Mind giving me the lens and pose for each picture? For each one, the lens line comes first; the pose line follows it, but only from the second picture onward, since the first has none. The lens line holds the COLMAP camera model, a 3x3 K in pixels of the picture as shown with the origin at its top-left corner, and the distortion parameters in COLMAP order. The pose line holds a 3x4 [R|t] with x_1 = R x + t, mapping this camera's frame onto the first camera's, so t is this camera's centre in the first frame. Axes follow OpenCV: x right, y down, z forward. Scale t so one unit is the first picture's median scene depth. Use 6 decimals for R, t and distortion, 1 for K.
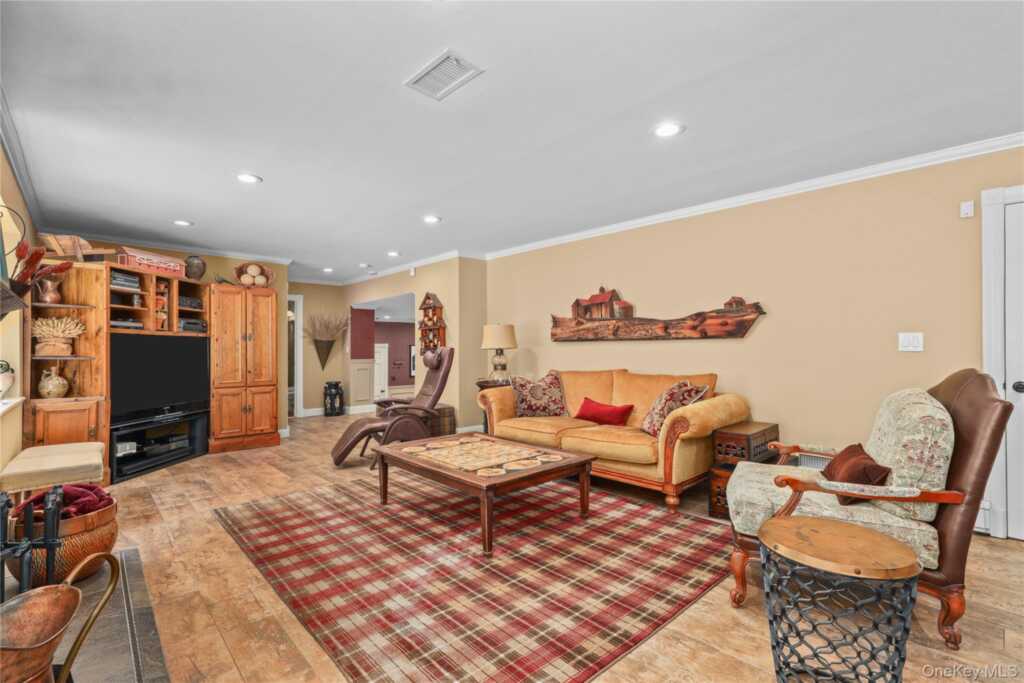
lens RADIAL K [[460.8, 0, 508.1], [0, 460.8, 345.0], [0, 0, 1]] dist [0.000255, -0.000045]
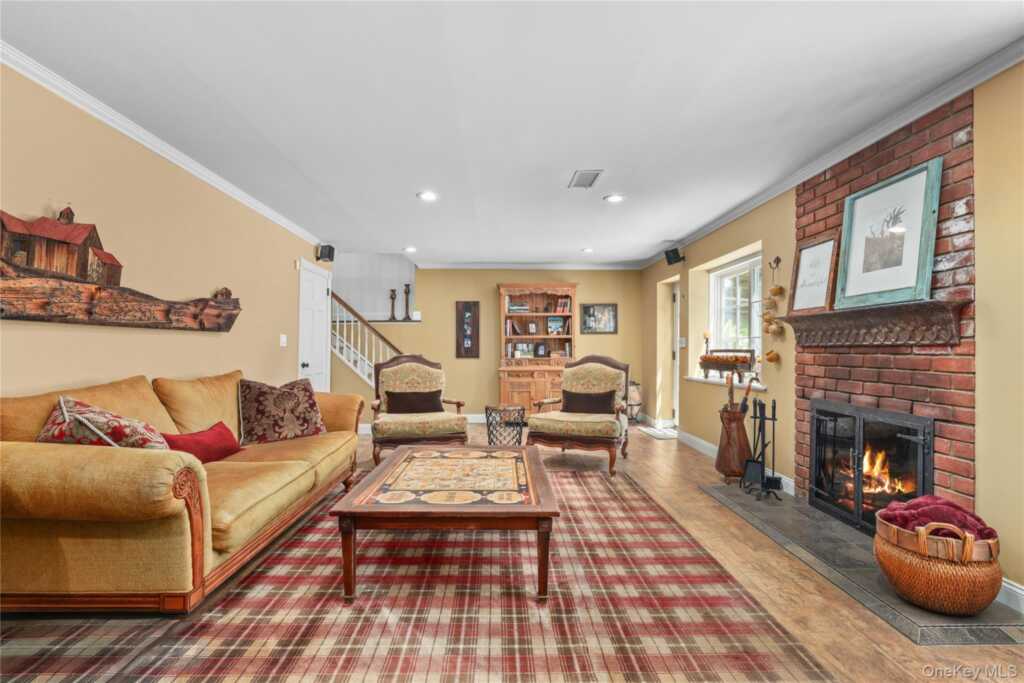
lens RADIAL K [[460.8, 0, 508.1], [0, 460.8, 345.0], [0, 0, 1]] dist [0.000255, -0.000045]
pose [[-0.750977, 0.004103, 0.660315, -0.498827], [-0.009734, 0.999803, -0.017282, 0.019604], [-0.660256, -0.019406, -0.750790, 1.174973]]
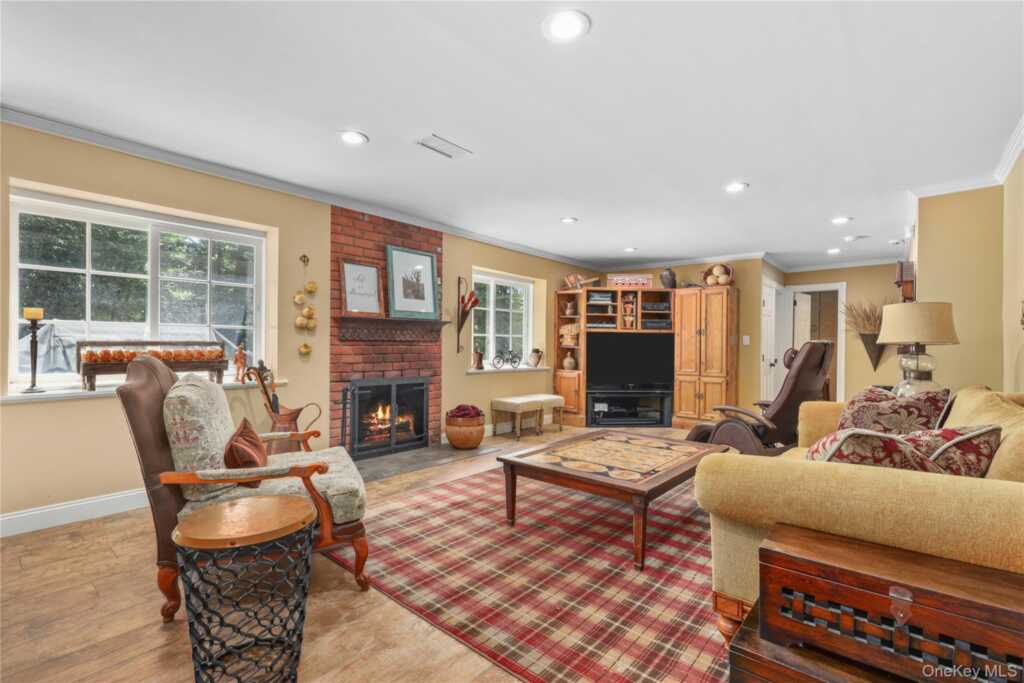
lens RADIAL K [[460.8, 0, 508.1], [0, 460.8, 345.0], [0, 0, 1]] dist [0.000255, -0.000045]
pose [[0.115197, 0.008609, -0.993305, 0.632231], [0.000015, 0.999962, 0.008668, 0.005504], [0.993343, -0.001014, 0.115193, 0.504972]]
